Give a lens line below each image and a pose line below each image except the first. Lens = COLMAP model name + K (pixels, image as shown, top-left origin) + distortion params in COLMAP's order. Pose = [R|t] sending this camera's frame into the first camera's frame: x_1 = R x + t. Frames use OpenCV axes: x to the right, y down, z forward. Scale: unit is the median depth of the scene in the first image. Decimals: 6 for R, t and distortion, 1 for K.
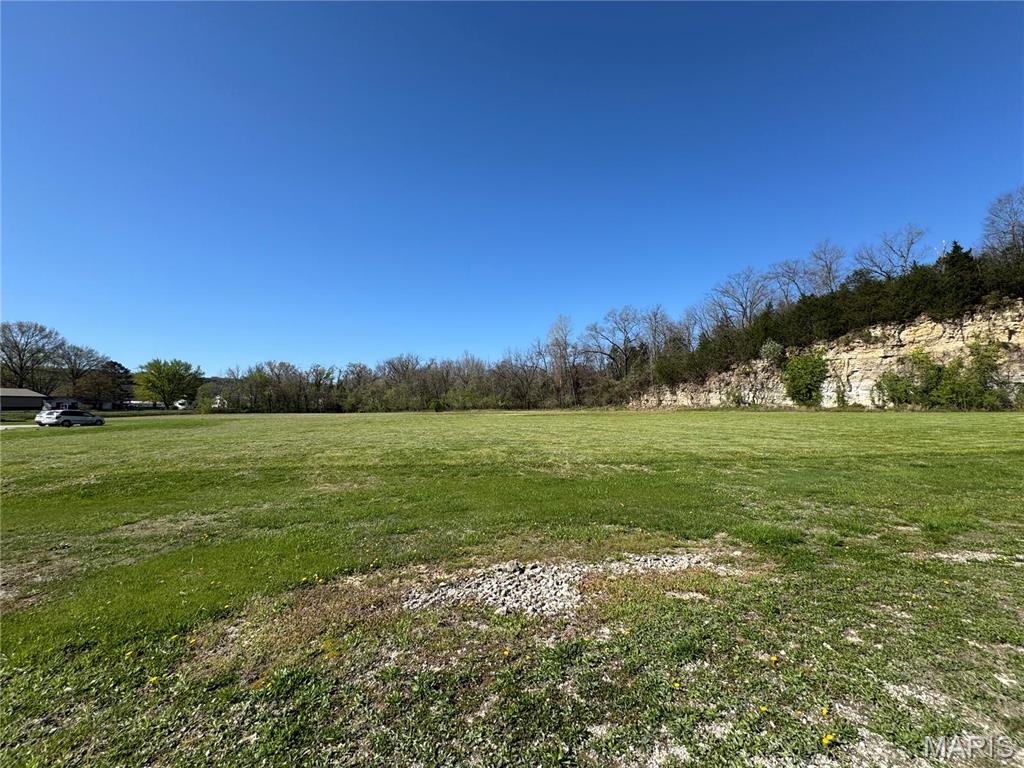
lens RADIAL K [[406.4, 0, 516.8], [0, 406.4, 384.8], [0, 0, 1]] dist [-0.000630, 0.000038]
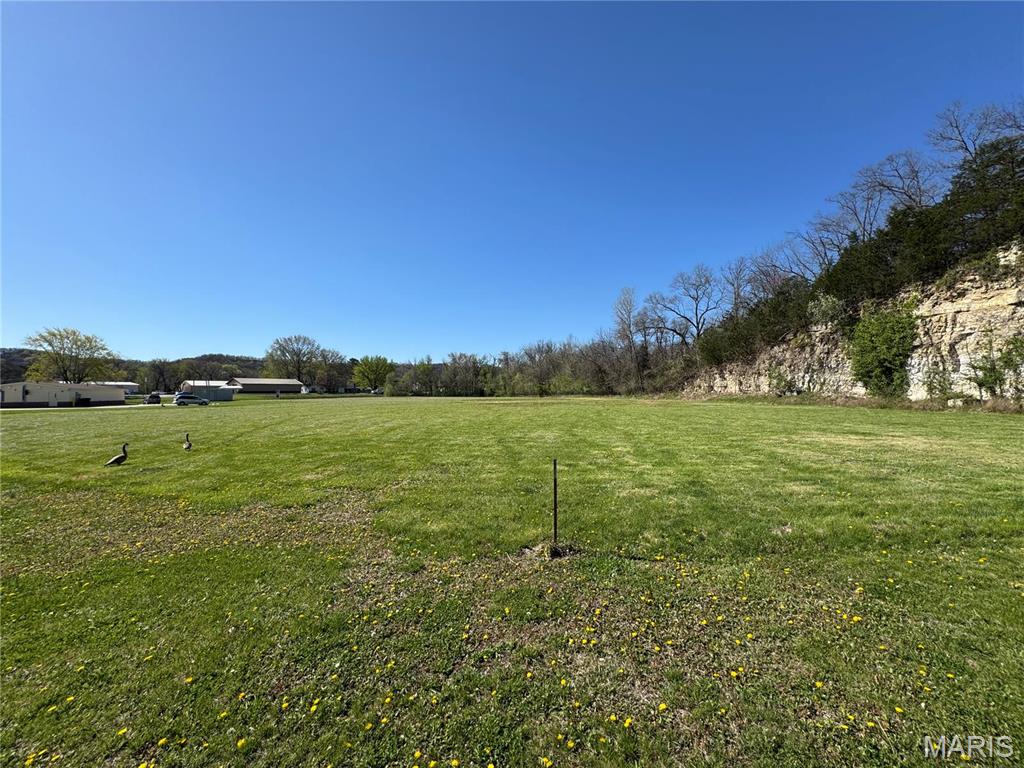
lens RADIAL K [[406.4, 0, 519.5], [0, 406.4, 383.0], [0, 0, 1]] dist [-0.000630, 0.000038]
pose [[0.857657, -0.006875, -0.514176, 0.543746], [0.025564, 0.999244, 0.029280, 0.000768], [0.513586, -0.038257, 0.857185, 0.199256]]
